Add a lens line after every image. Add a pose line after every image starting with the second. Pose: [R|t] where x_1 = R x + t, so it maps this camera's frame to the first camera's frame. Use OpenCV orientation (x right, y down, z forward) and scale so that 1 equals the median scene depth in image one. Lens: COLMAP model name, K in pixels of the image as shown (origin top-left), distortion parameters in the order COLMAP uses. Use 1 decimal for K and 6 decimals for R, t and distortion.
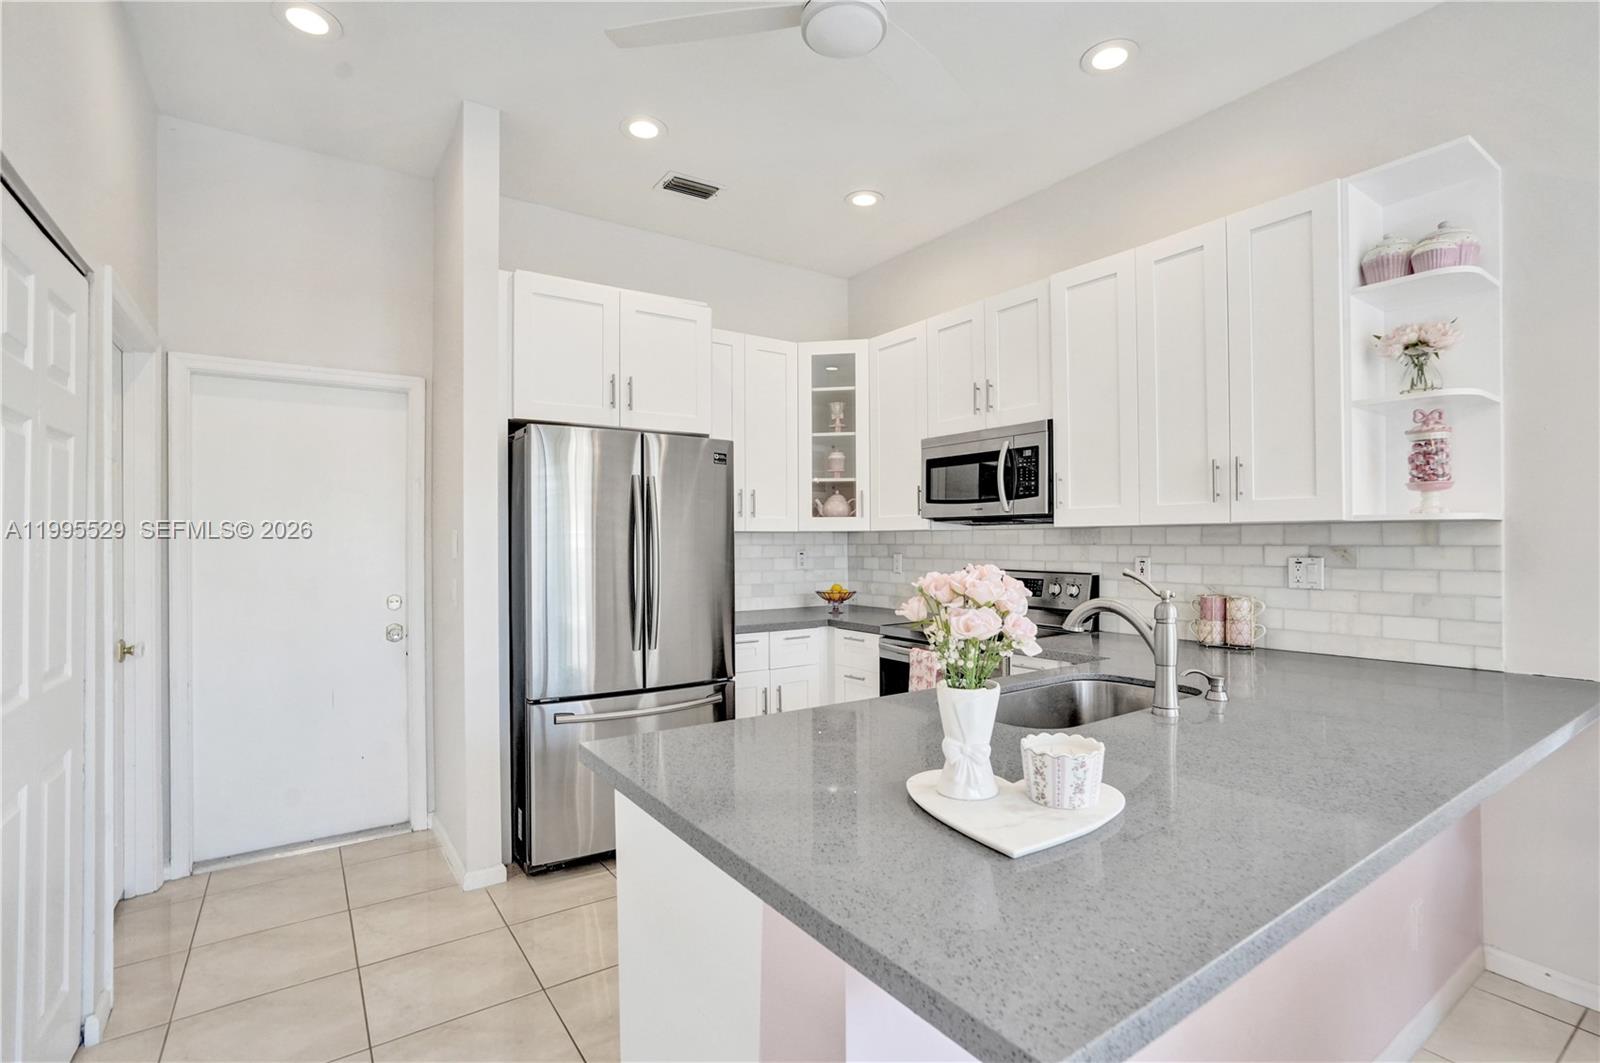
lens RADIAL K [[739.0, 0, 807.7], [0, 739.0, 534.3], [0, 0, 1]] dist [-0.002842, 0.000608]
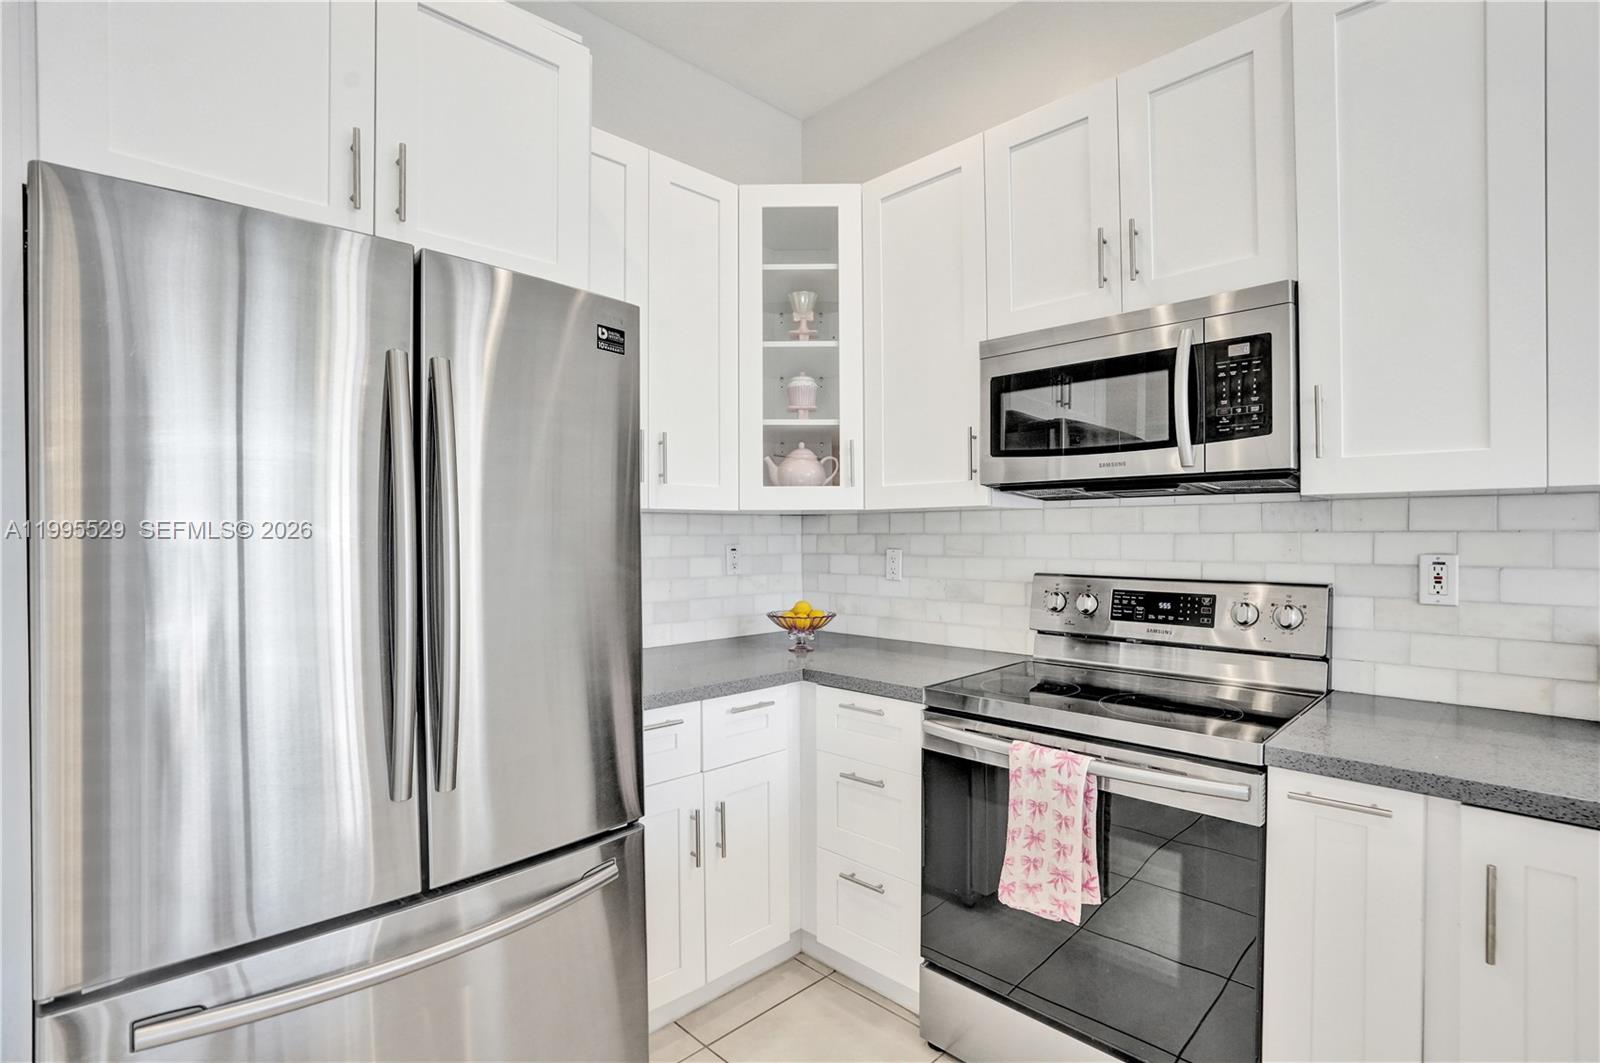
lens RADIAL K [[759.1, 0, 804.9], [0, 759.1, 538.7], [0, 0, 1]] dist [-0.054837, 0.000257]
pose [[0.985543, -0.001666, 0.169419, -0.068474], [-0.000811, 0.999894, 0.014549, 0.010038], [-0.169425, -0.014476, 0.985437, 0.454326]]
